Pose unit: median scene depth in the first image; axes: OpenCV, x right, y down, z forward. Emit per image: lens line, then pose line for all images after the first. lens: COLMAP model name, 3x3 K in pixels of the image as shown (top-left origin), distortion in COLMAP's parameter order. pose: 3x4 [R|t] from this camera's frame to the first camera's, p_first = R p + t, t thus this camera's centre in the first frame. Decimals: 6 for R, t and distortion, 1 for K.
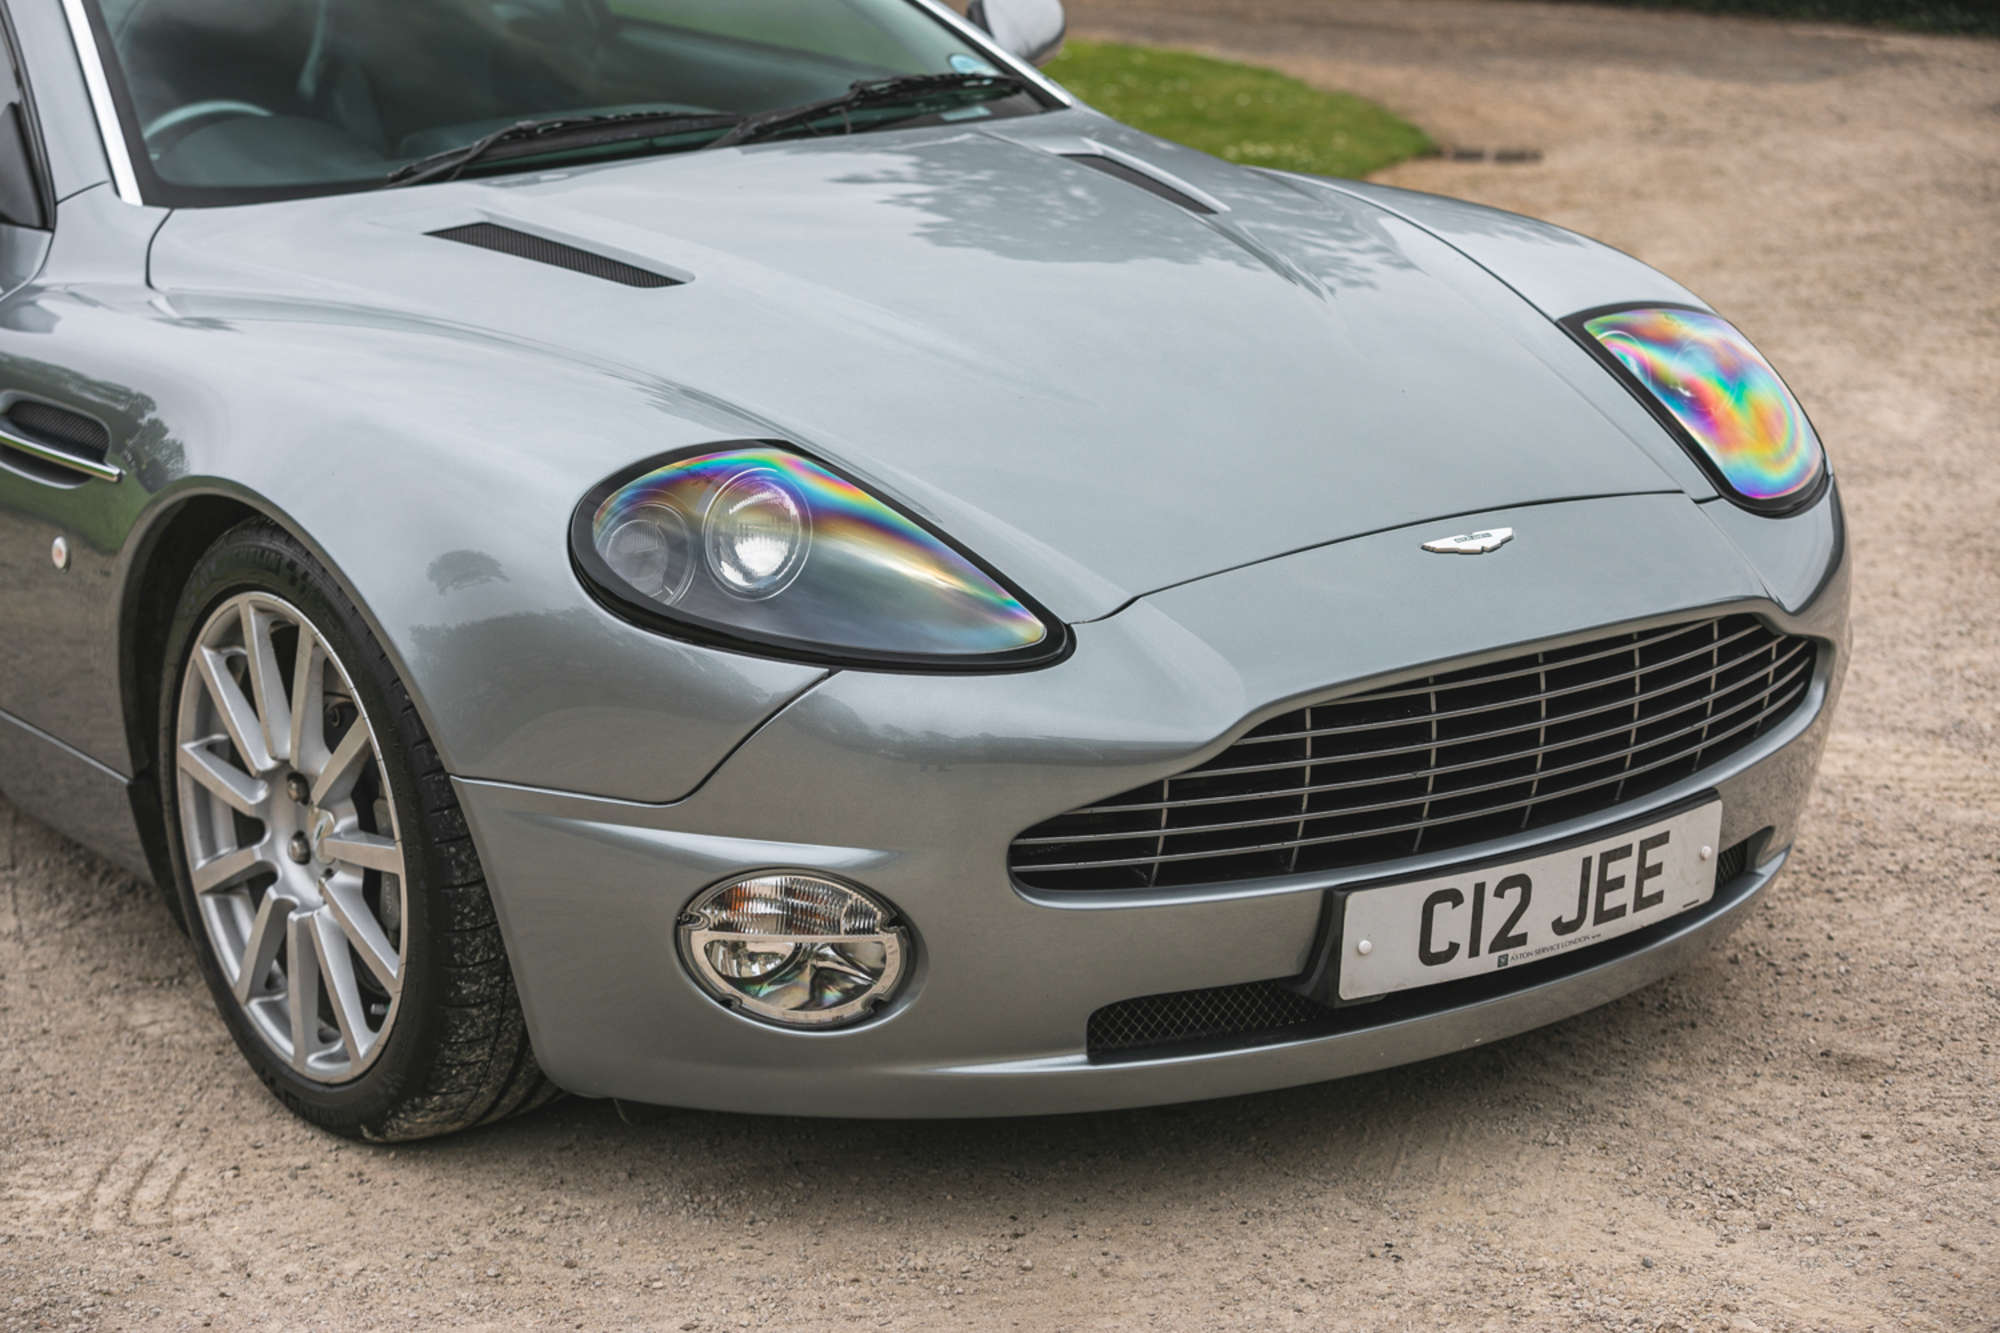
lens RADIAL K [[4396.2, 0, 1000.0], [0, 4396.2, 666.5], [0, 0, 1]] dist [-0.304796, 0.258884]
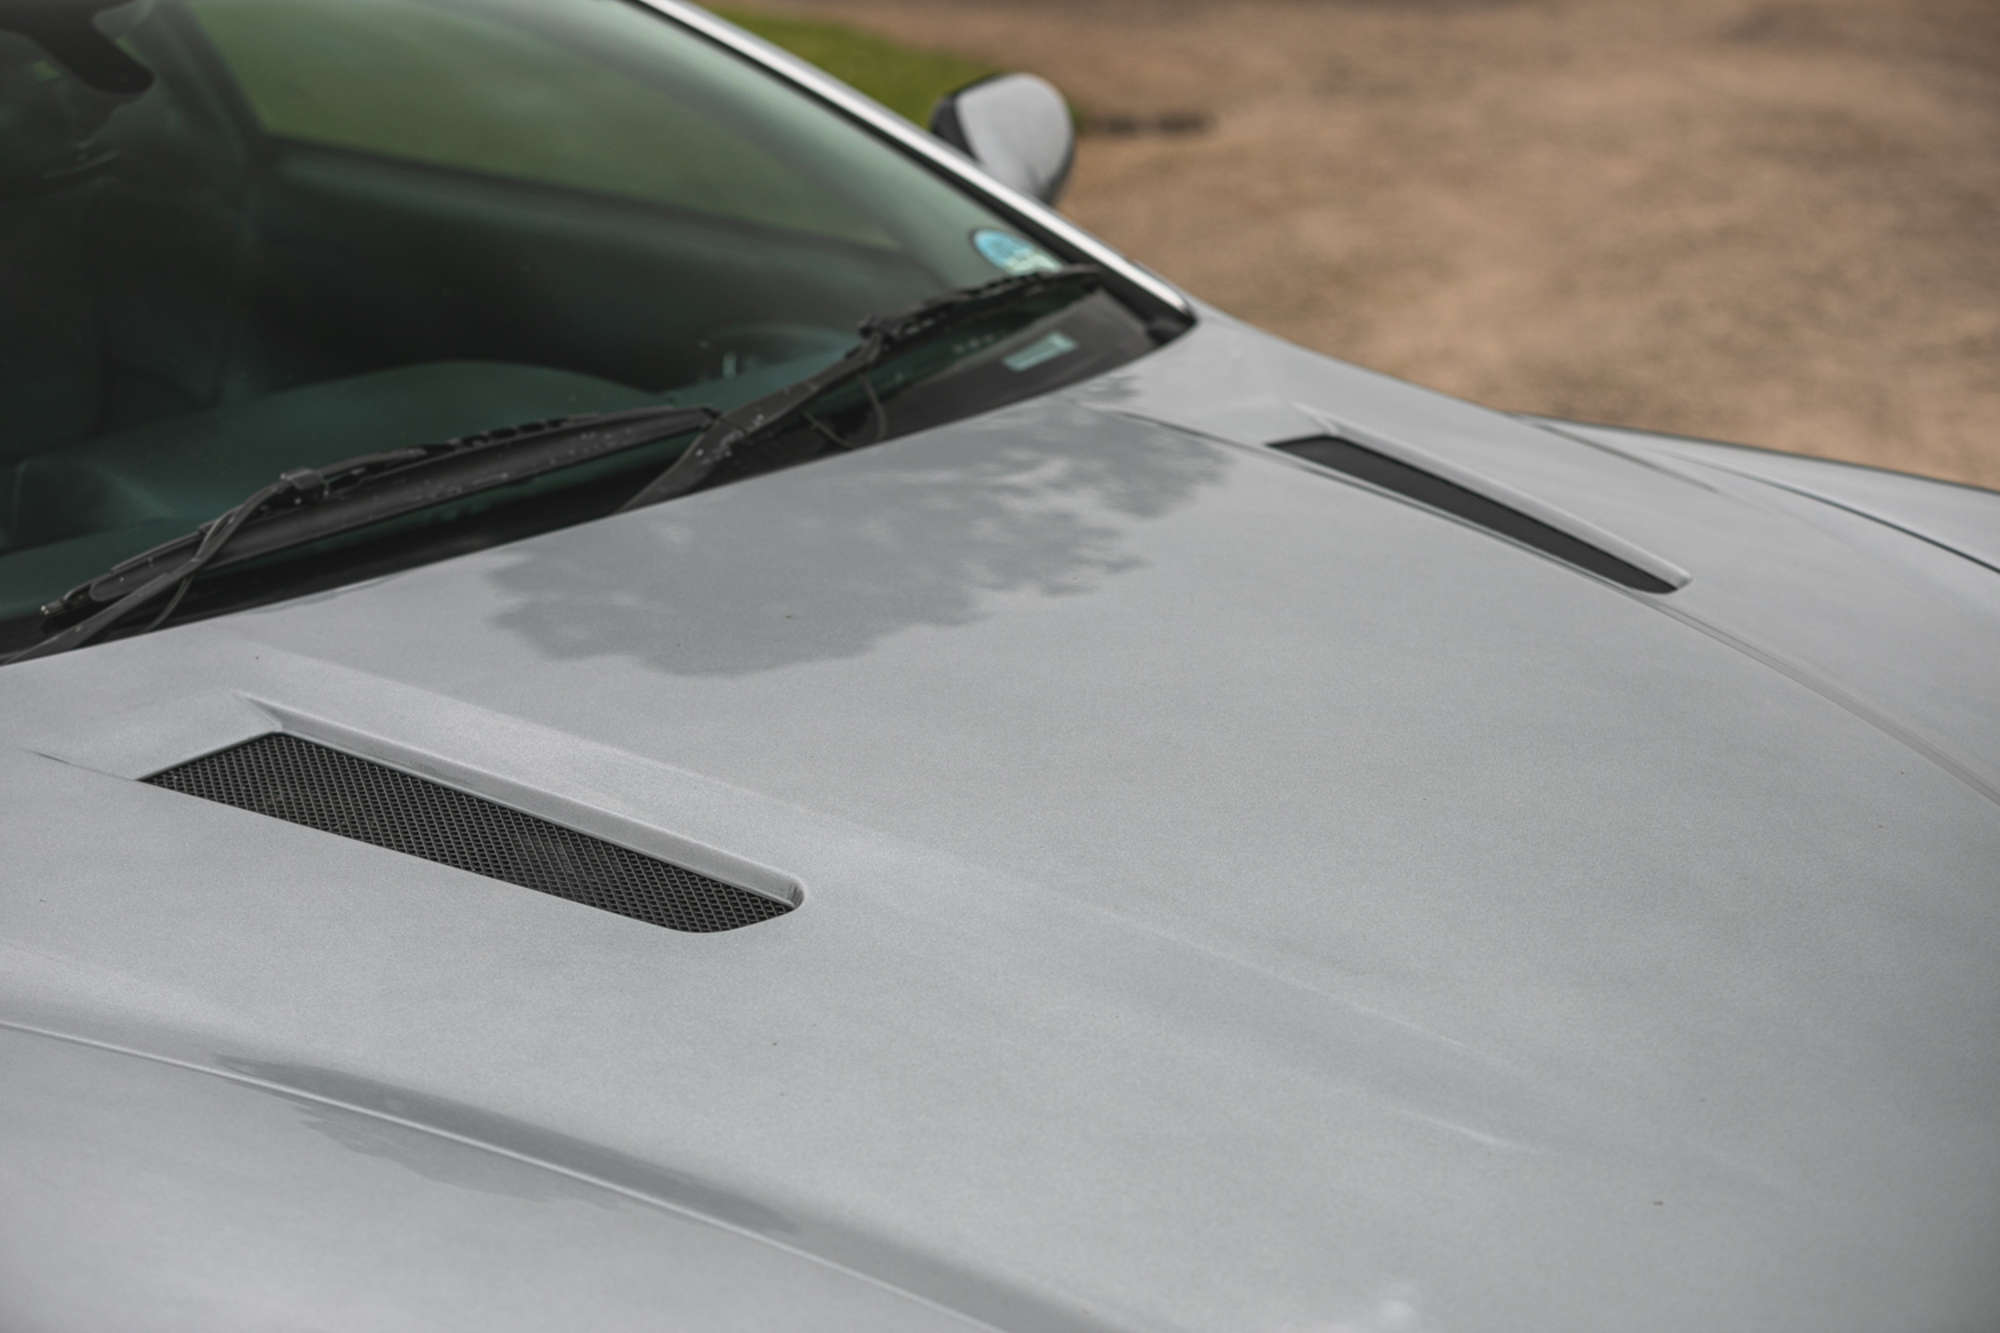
lens RADIAL K [[4396.2, 0, 1000.0], [0, 4396.2, 666.5], [0, 0, 1]] dist [-0.304796, 0.258884]
pose [[0.987843, -0.068406, 0.139596, -0.090985], [0.064709, 0.997427, 0.030857, -0.102090], [-0.141348, -0.021448, 0.989728, 0.443350]]
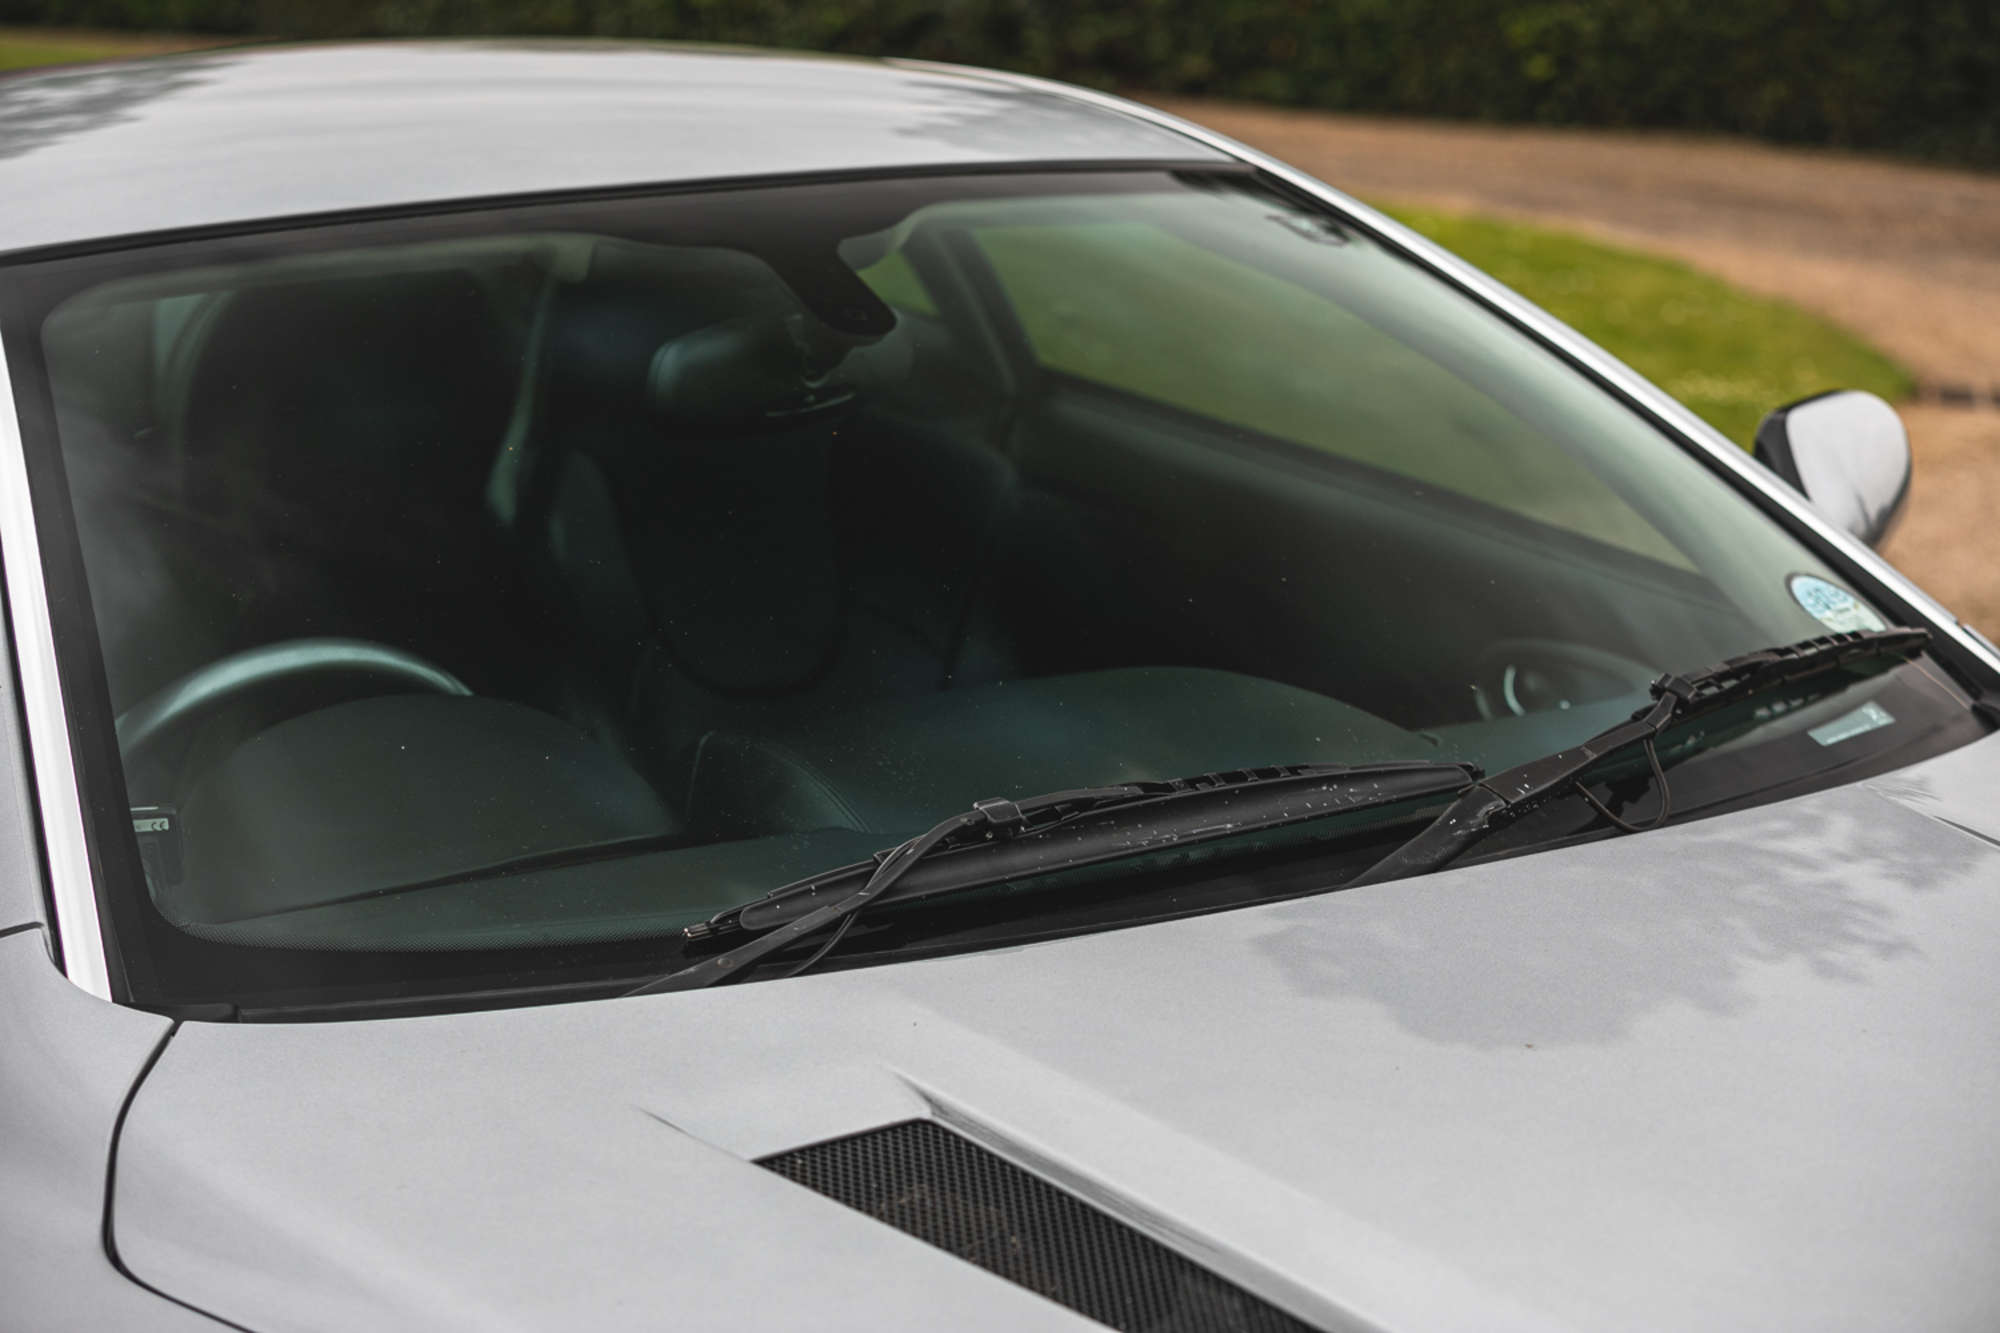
lens RADIAL K [[4396.2, 0, 1000.0], [0, 4396.2, 666.5], [0, 0, 1]] dist [-0.304796, 0.258884]
pose [[0.998554, 0.036469, -0.039489, -0.082326], [-0.037089, 0.999198, -0.015095, -0.119464], [0.038907, 0.016538, 0.999106, 0.500723]]
